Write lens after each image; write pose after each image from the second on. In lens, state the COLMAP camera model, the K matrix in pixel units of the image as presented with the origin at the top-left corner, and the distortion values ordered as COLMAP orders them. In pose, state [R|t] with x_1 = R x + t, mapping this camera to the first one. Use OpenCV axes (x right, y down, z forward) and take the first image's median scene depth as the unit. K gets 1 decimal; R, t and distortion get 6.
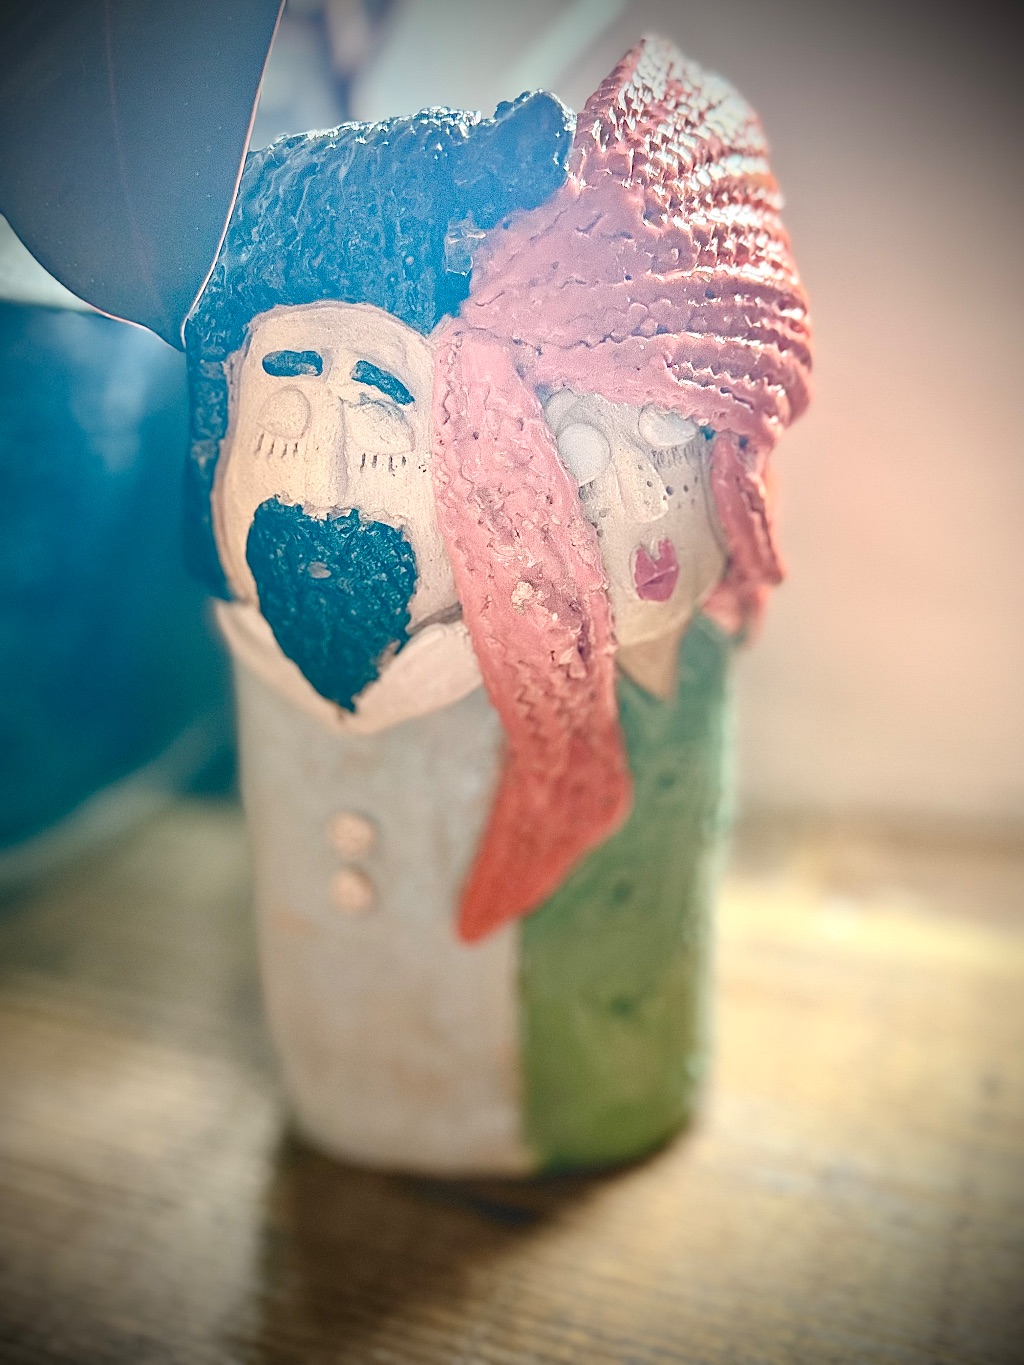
lens RADIAL K [[1368.1, 0, 512.0], [0, 1368.1, 682.5], [0, 0, 1]] dist [0.108556, -0.313116]
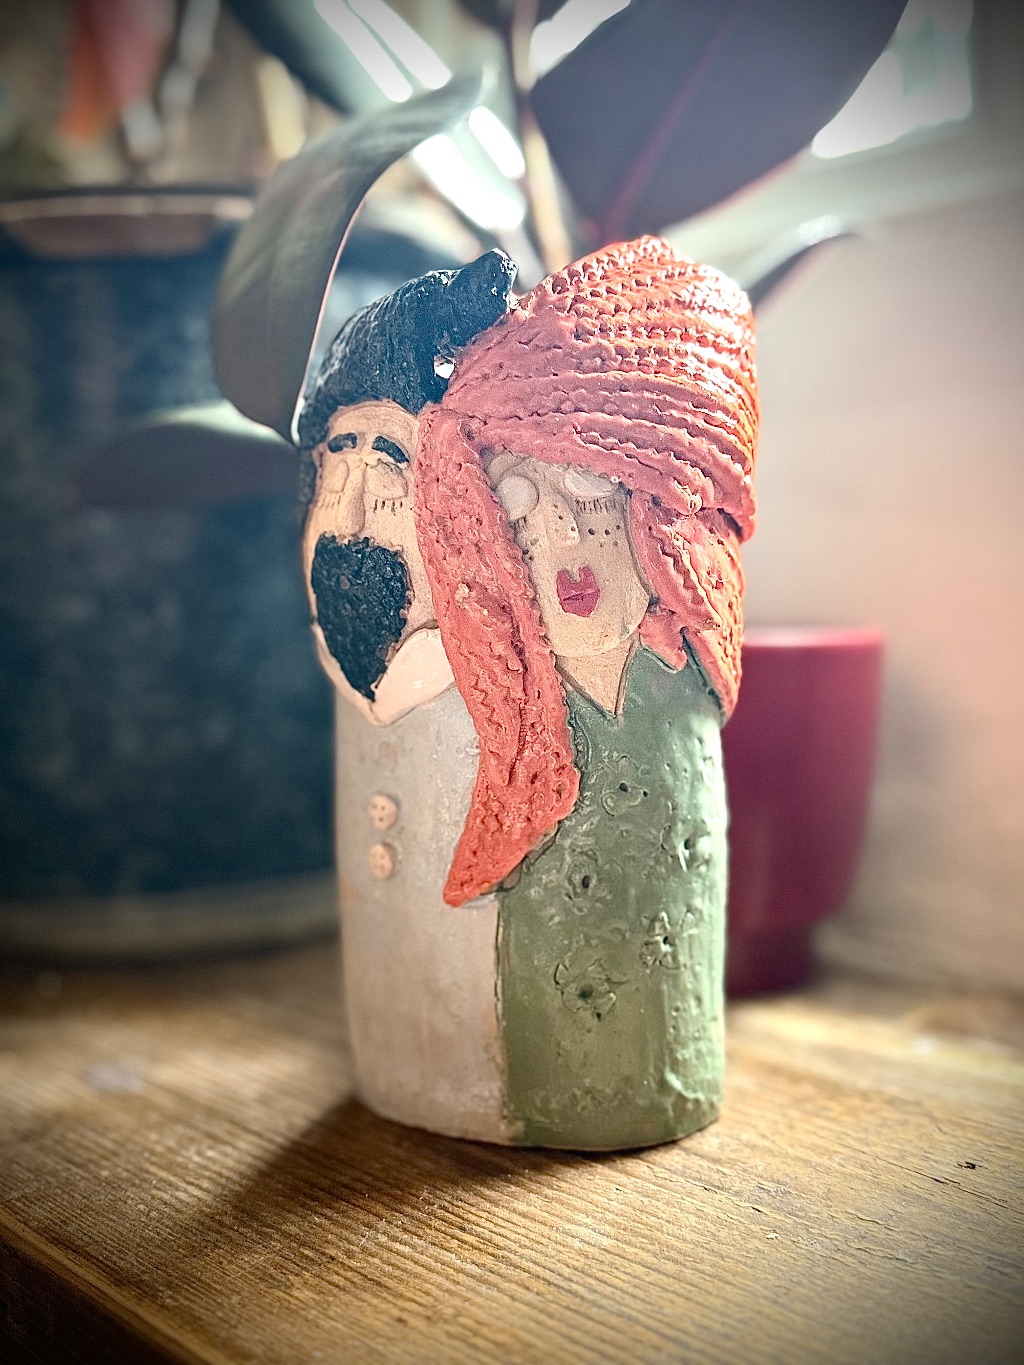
lens RADIAL K [[1368.1, 0, 512.0], [0, 1368.1, 682.5], [0, 0, 1]] dist [0.108556, -0.313116]
pose [[0.928315, 0.037522, -0.369896, 0.551314], [-0.133661, 0.962061, -0.237854, 0.332972], [0.346938, 0.270244, 0.898111, -0.179442]]
